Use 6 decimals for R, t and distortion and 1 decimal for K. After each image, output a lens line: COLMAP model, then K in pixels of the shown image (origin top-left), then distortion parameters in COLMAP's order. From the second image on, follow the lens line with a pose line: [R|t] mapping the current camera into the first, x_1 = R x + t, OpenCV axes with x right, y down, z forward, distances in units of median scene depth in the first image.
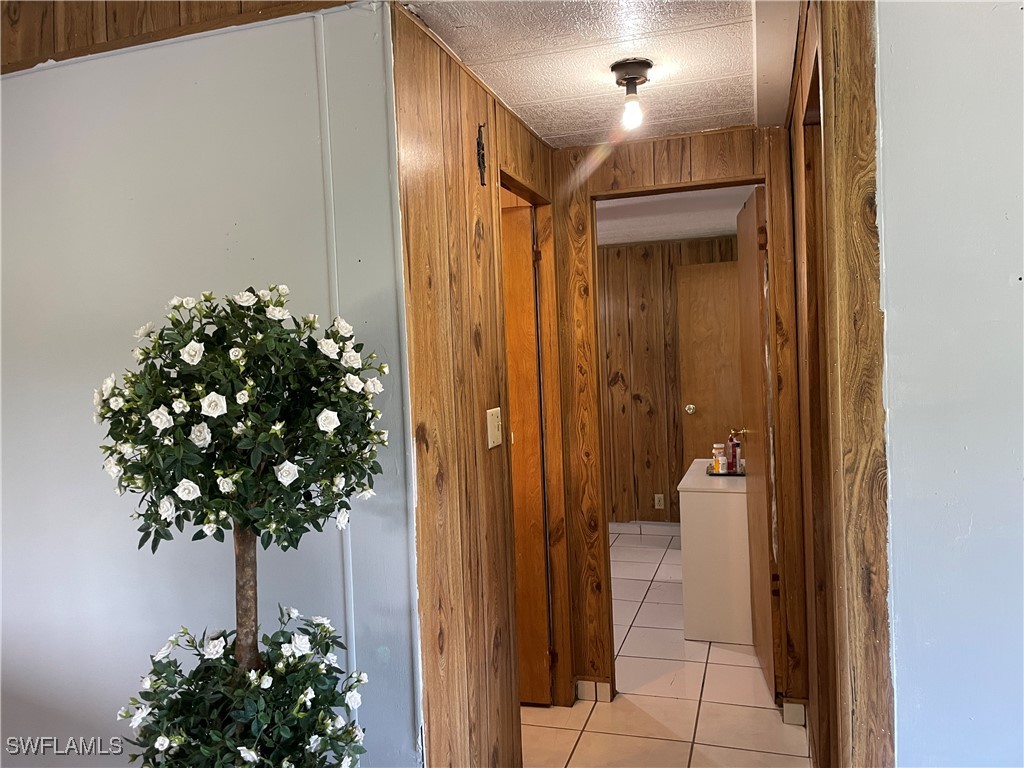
lens RADIAL K [[783.2, 0, 512.0], [0, 783.2, 384.0], [0, 0, 1]] dist [0.008850, -0.054222]
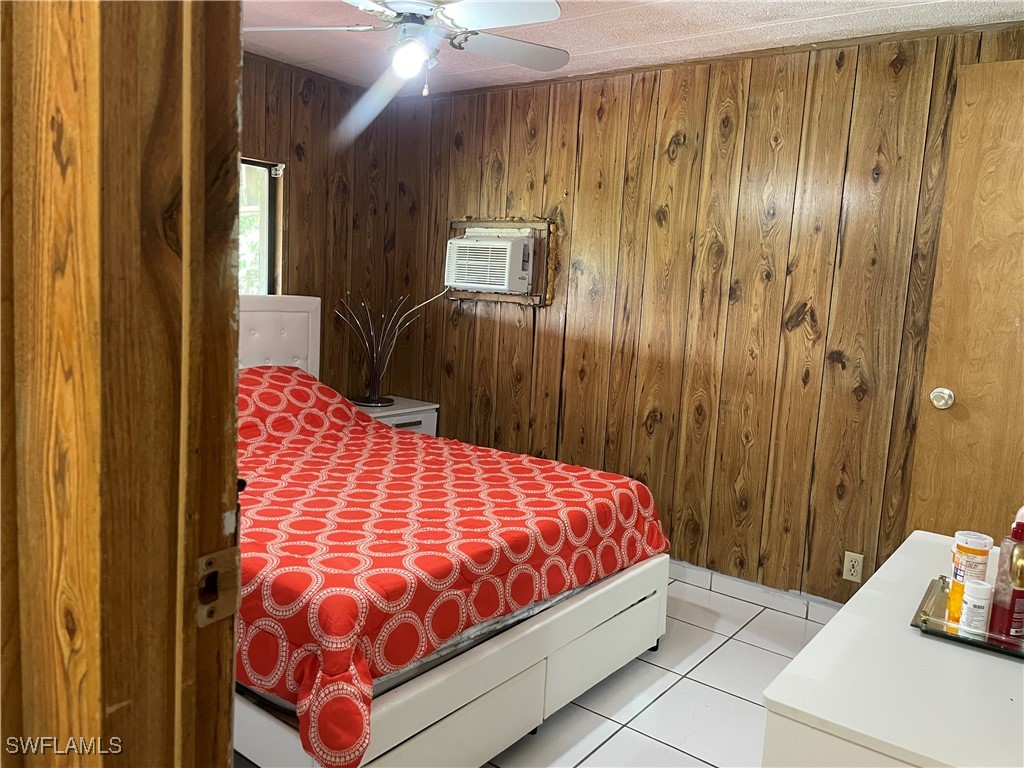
lens RADIAL K [[783.2, 0, 512.0], [0, 783.2, 384.0], [0, 0, 1]] dist [0.008850, -0.054222]
pose [[0.935925, 0.140320, -0.323039, 0.129589], [-0.112152, 0.988200, 0.104317, 0.004968], [0.333865, -0.061404, 0.940619, 0.460443]]
